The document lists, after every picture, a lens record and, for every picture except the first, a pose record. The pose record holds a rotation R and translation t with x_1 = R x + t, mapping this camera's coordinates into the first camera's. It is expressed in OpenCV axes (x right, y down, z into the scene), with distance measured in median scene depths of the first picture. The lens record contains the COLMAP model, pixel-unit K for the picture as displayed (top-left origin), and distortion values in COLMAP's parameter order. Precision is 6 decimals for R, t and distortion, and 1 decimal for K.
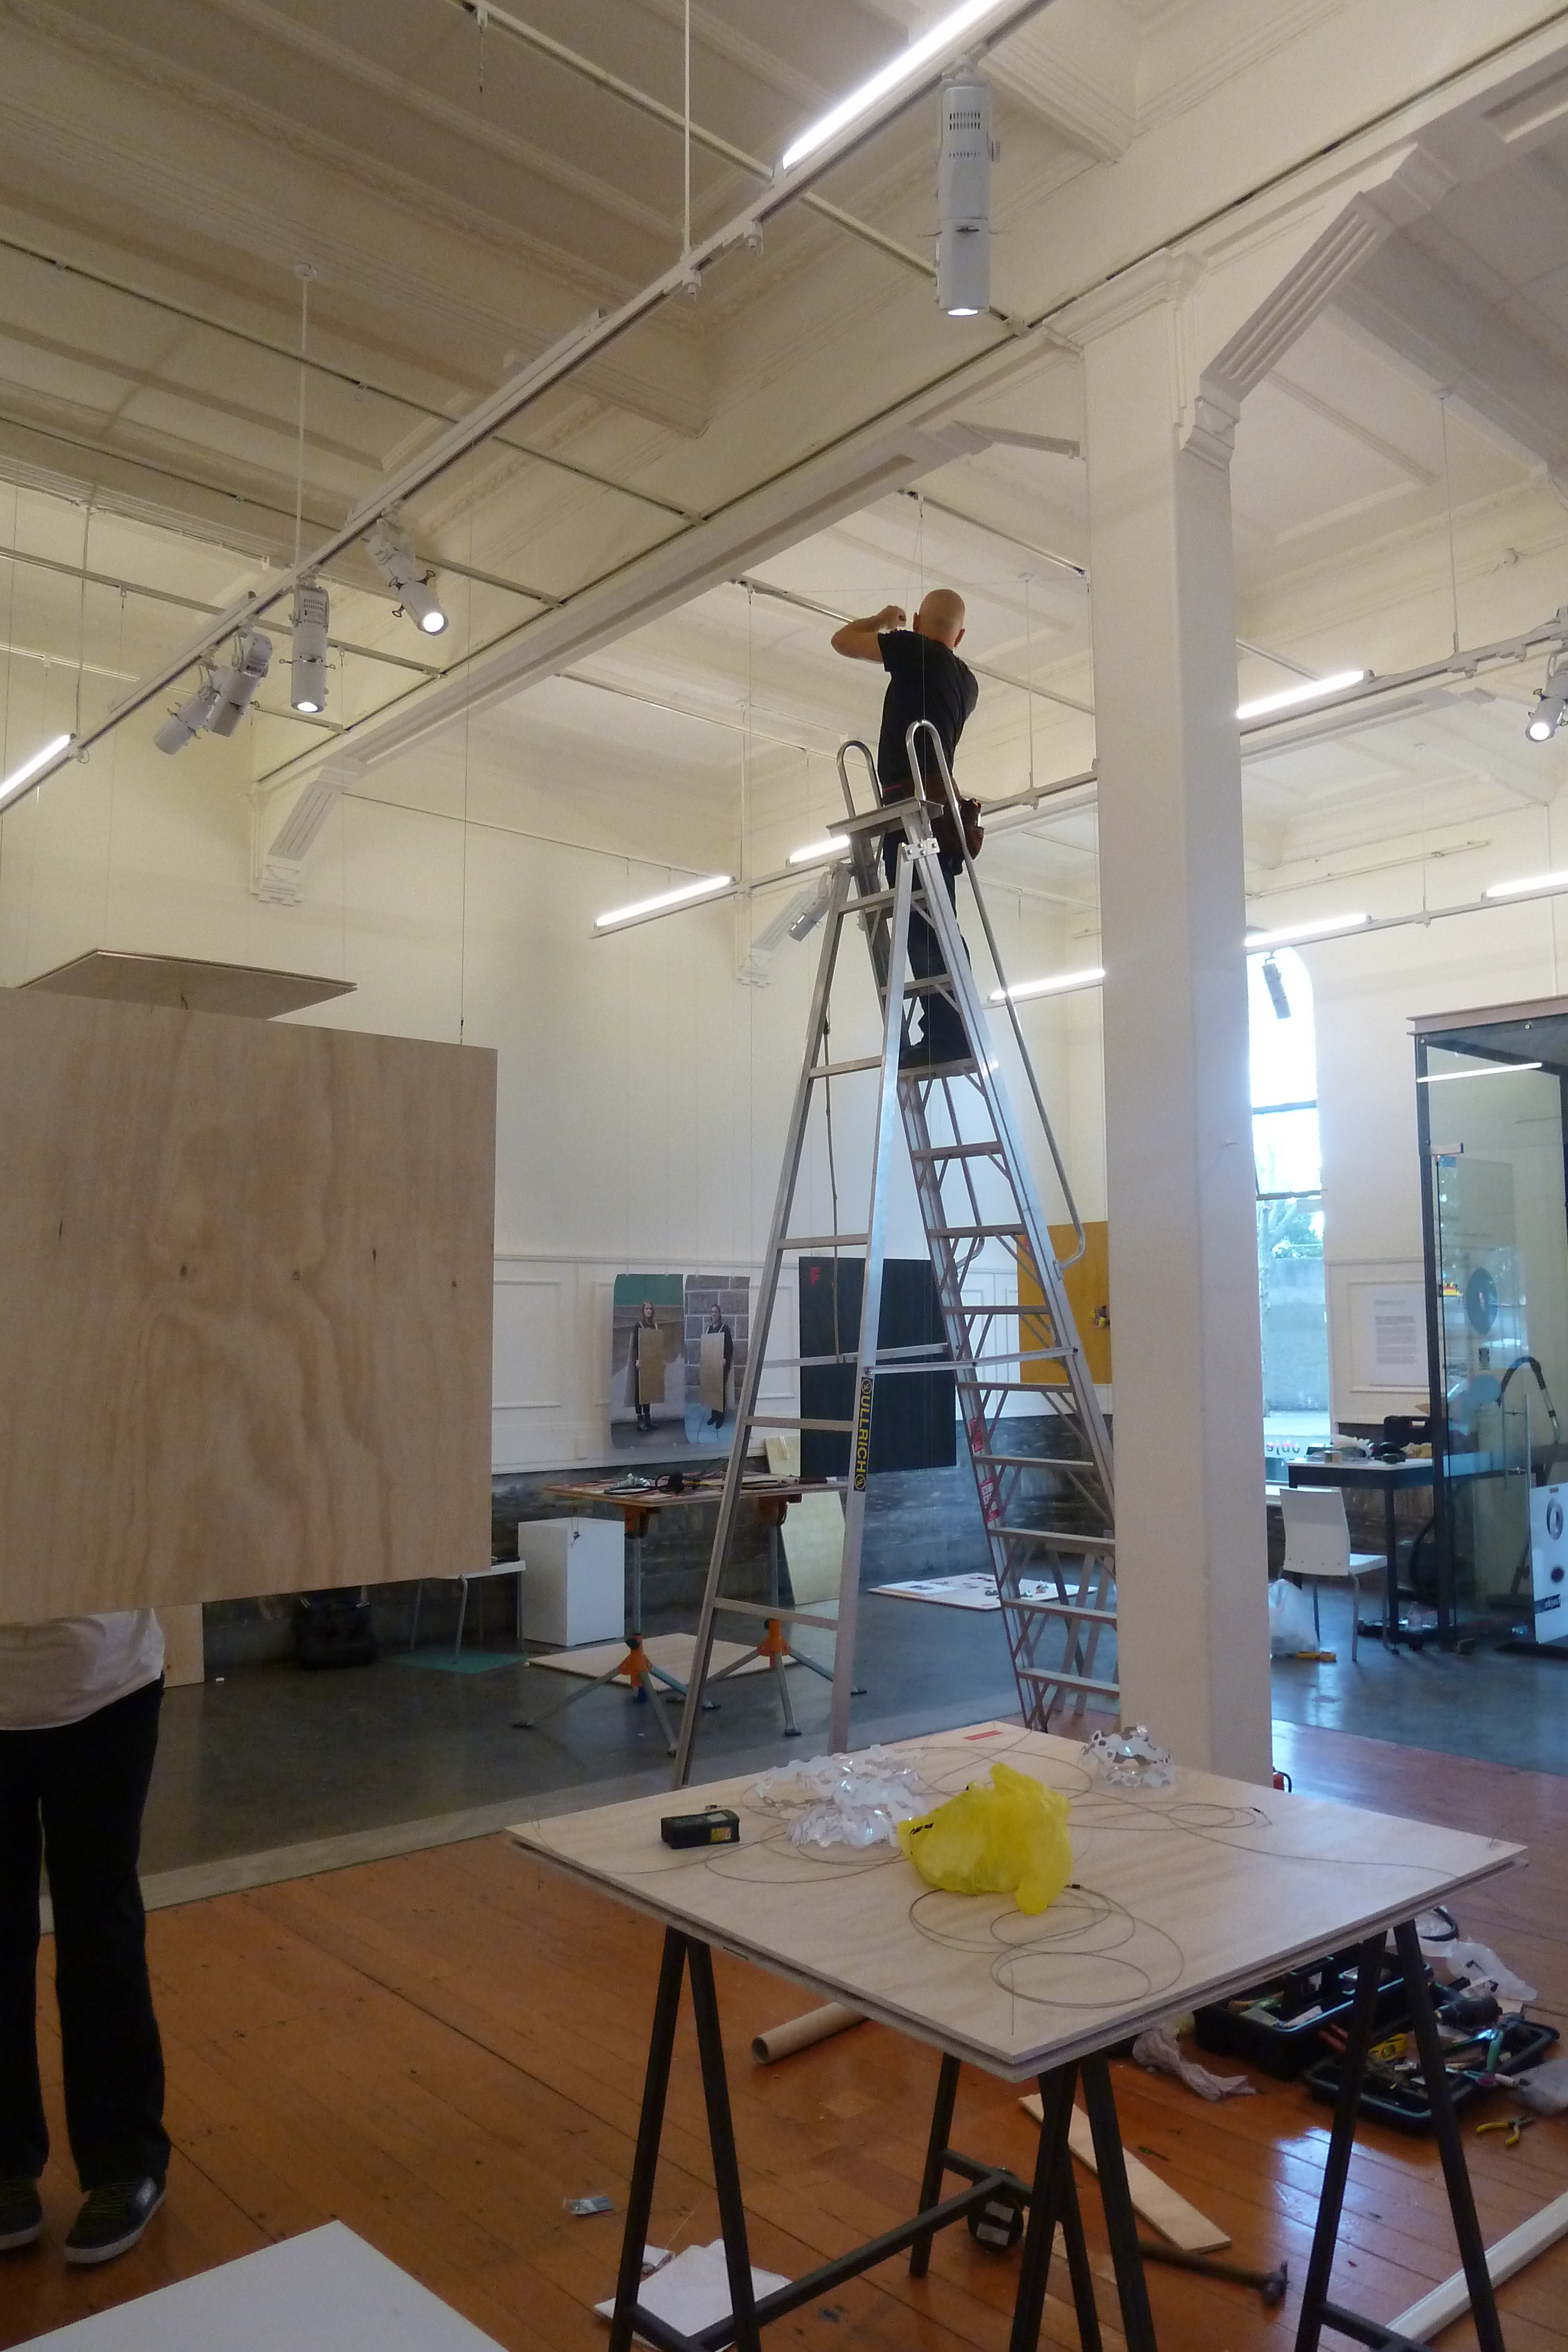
lens RADIAL K [[1678.9, 0, 781.6], [0, 1678.9, 1183.9], [0, 0, 1]] dist [-0.024869, 0.000803]
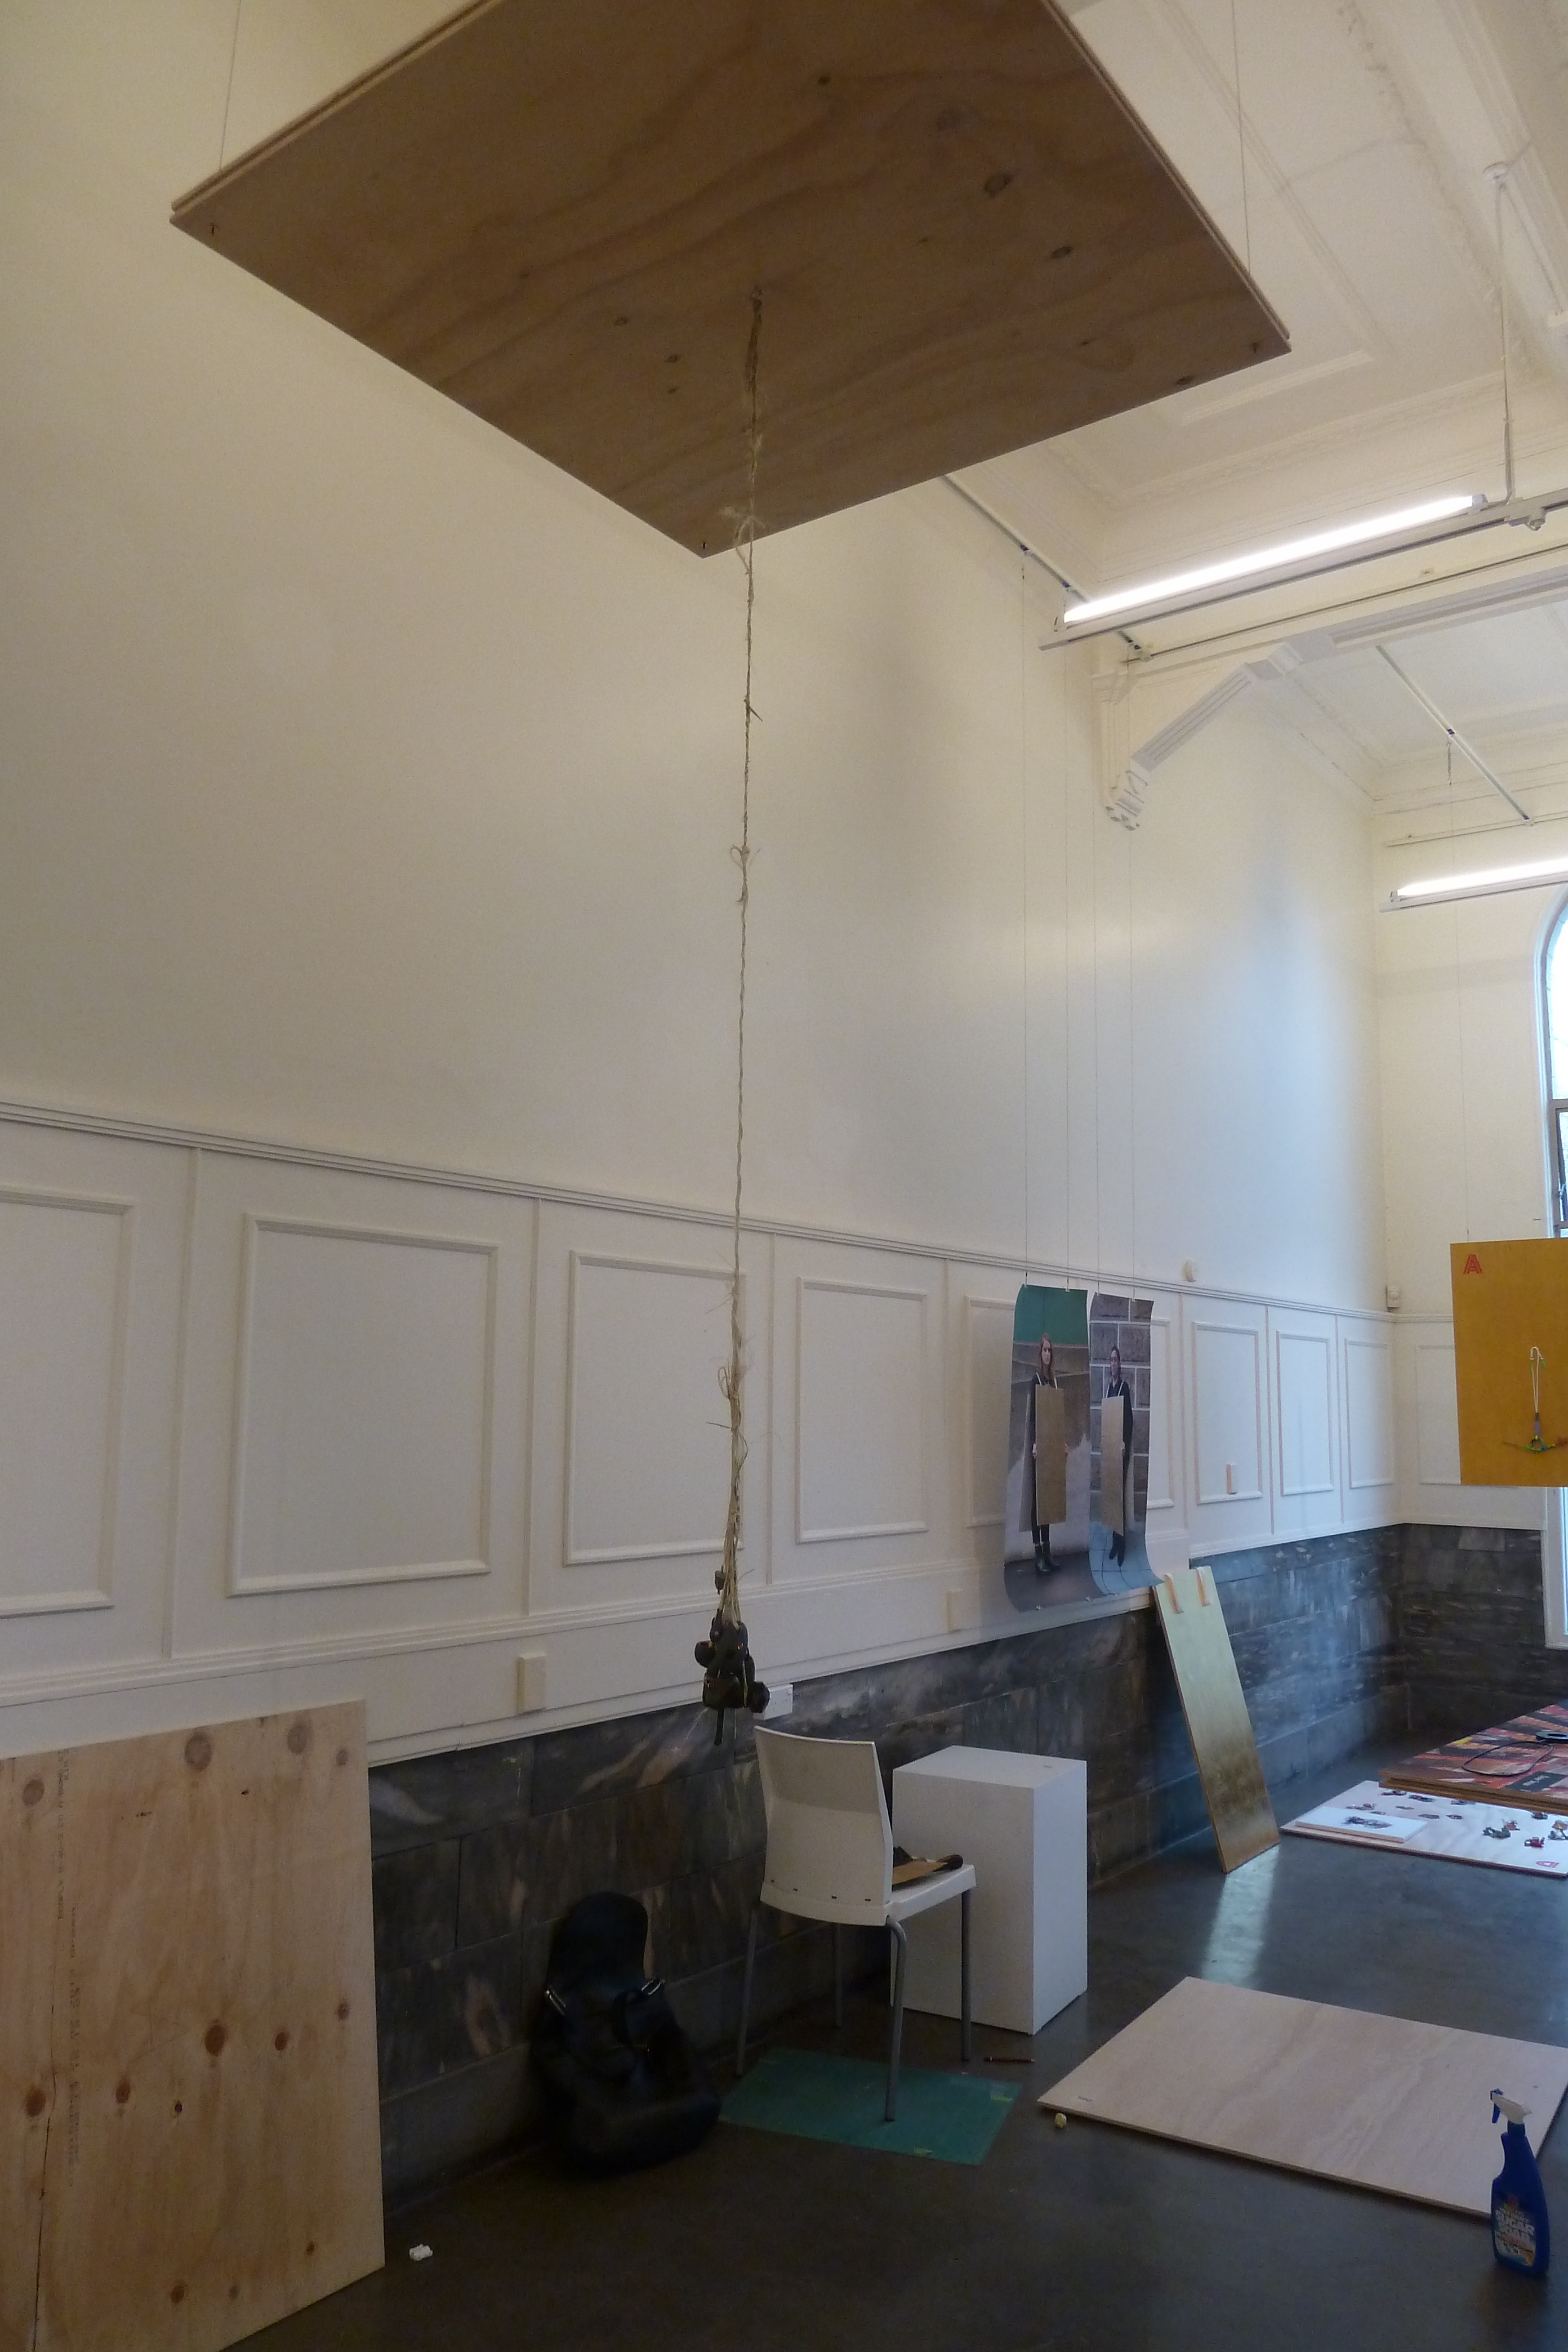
lens RADIAL K [[1678.9, 0, 785.0], [0, 1678.9, 1169.7], [0, 0, 1]] dist [-0.024869, 0.000803]
pose [[0.974908, 0.049748, 0.216978, -0.286334], [-0.039509, 0.997903, -0.051278, 0.047020], [-0.219074, 0.041419, 0.974829, 0.480199]]
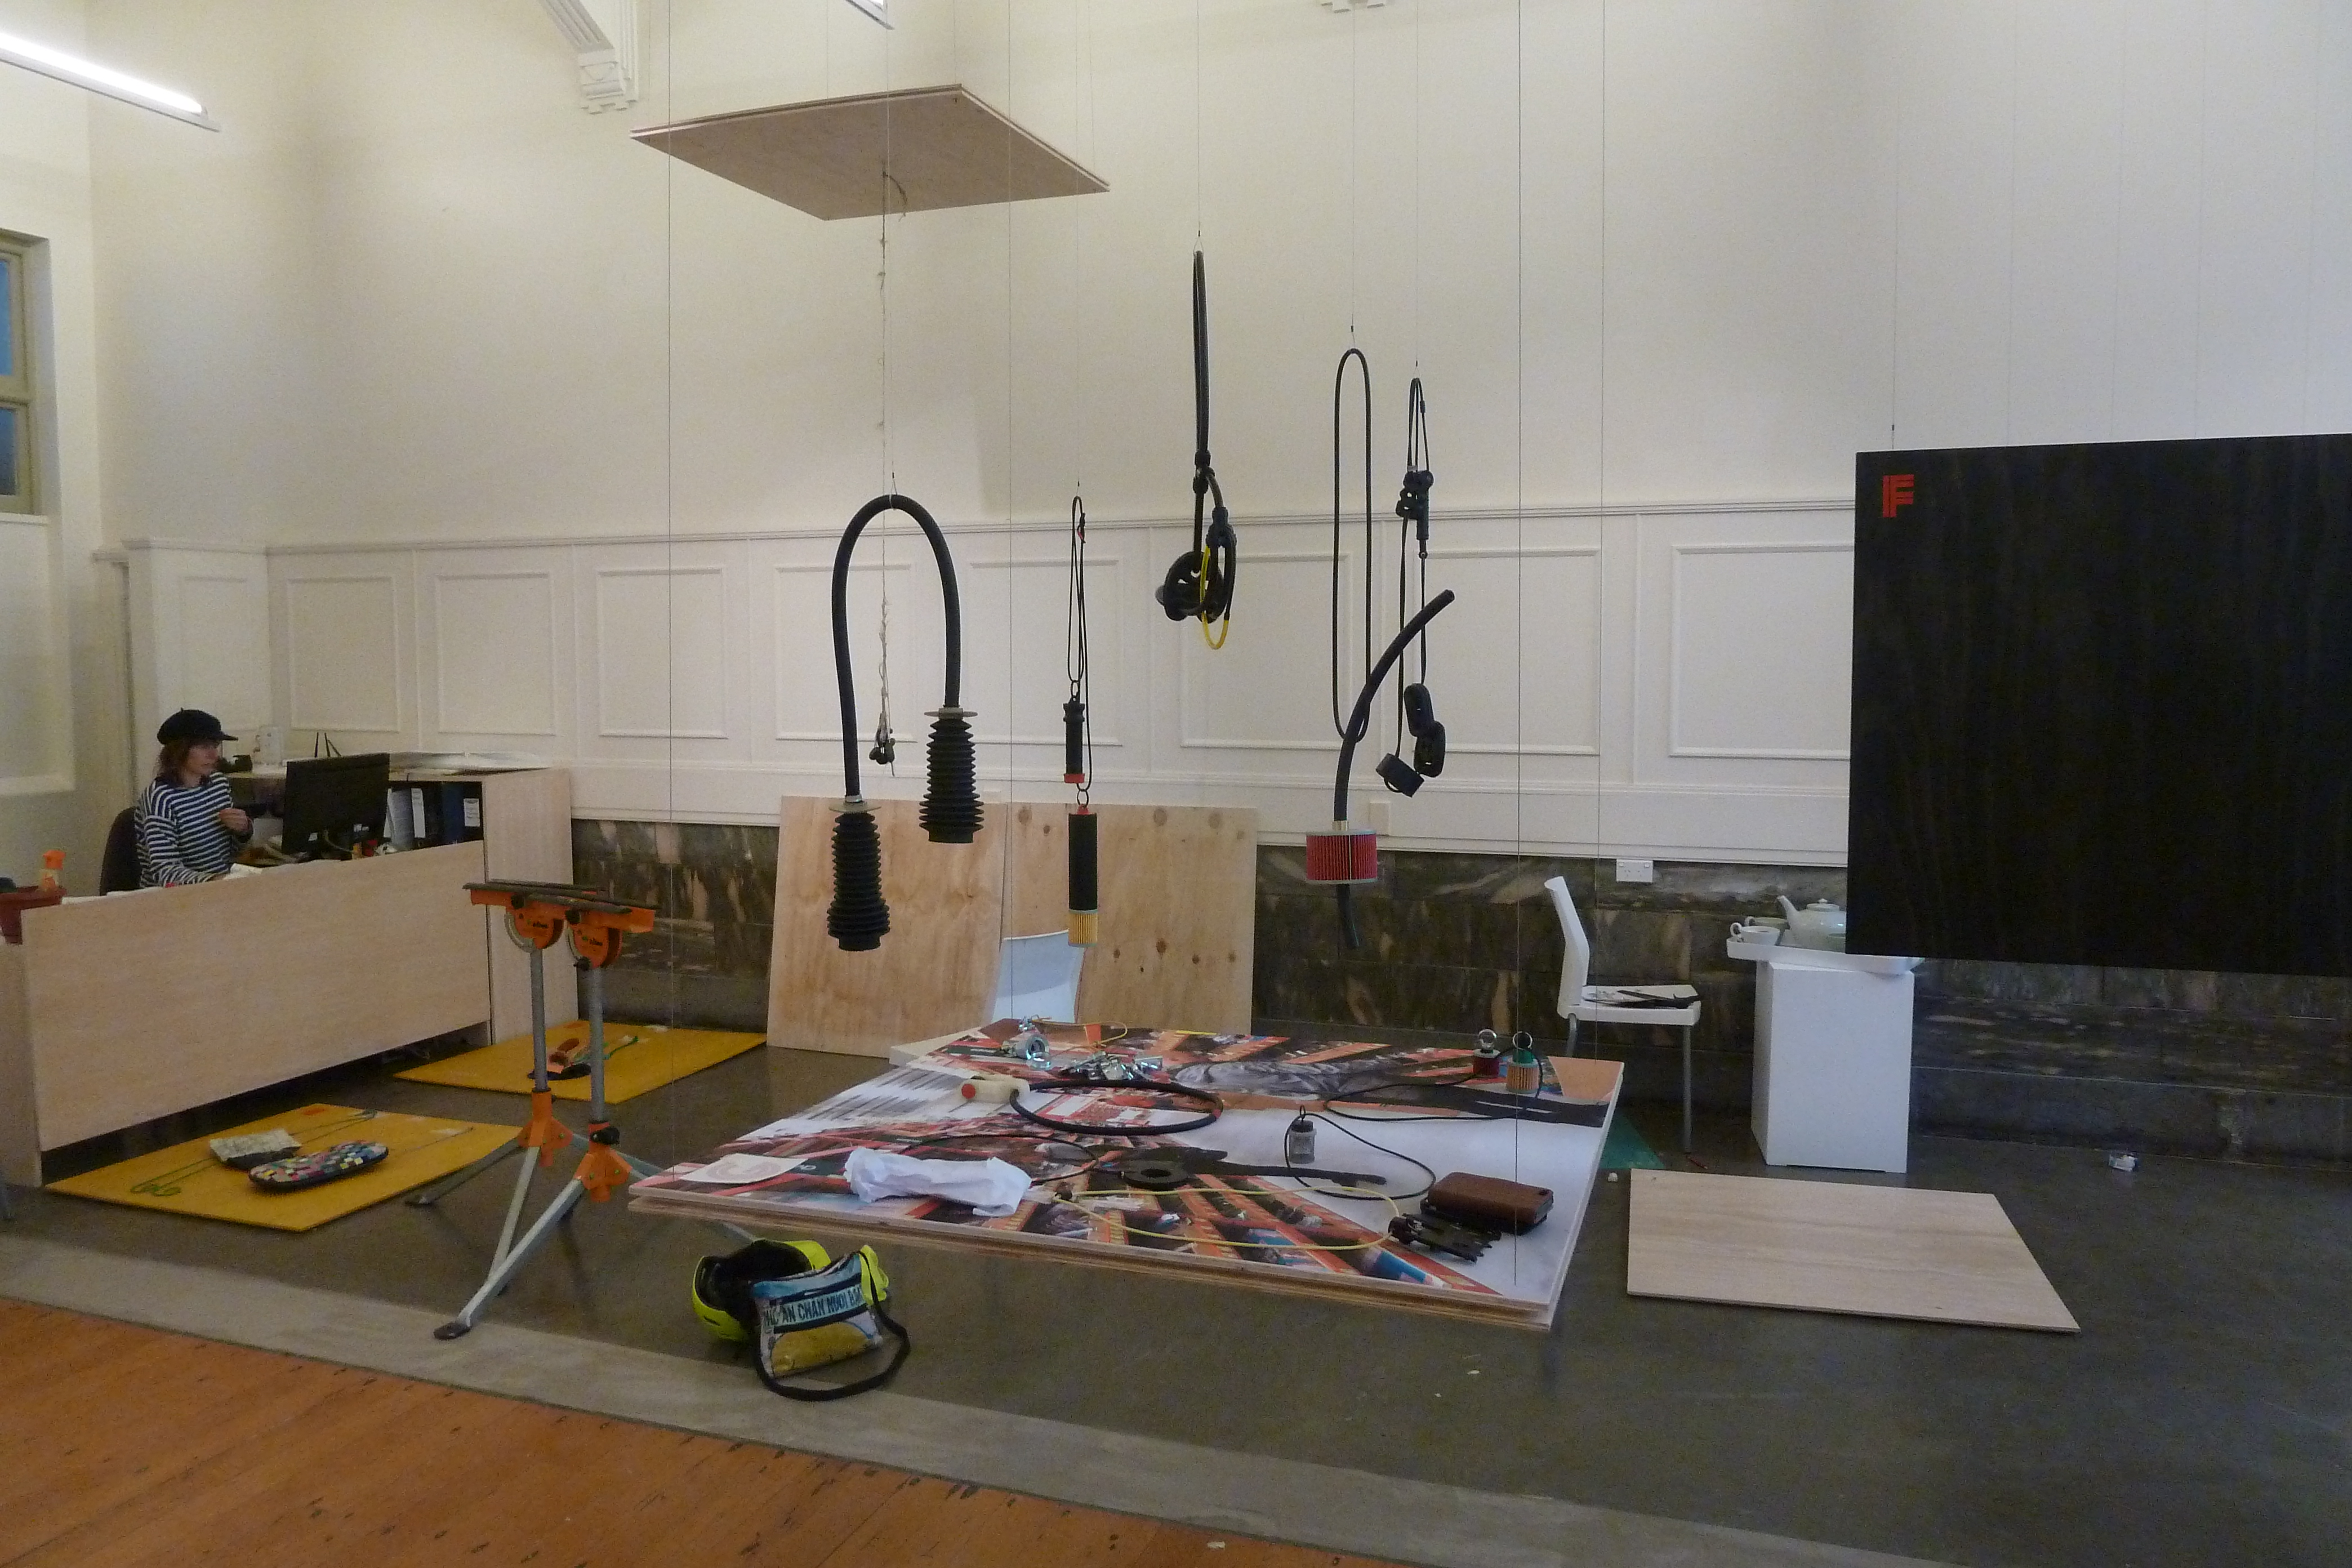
lens RADIAL K [[1678.9, 0, 1170.4], [0, 1678.9, 776.5], [0, 0, 1]] dist [-0.024869, 0.000803]
pose [[0.488492, 0.065253, -0.870125, 0.244879], [0.079159, 0.989774, 0.118666, 0.050175], [0.868970, -0.126846, 0.478332, 0.502433]]
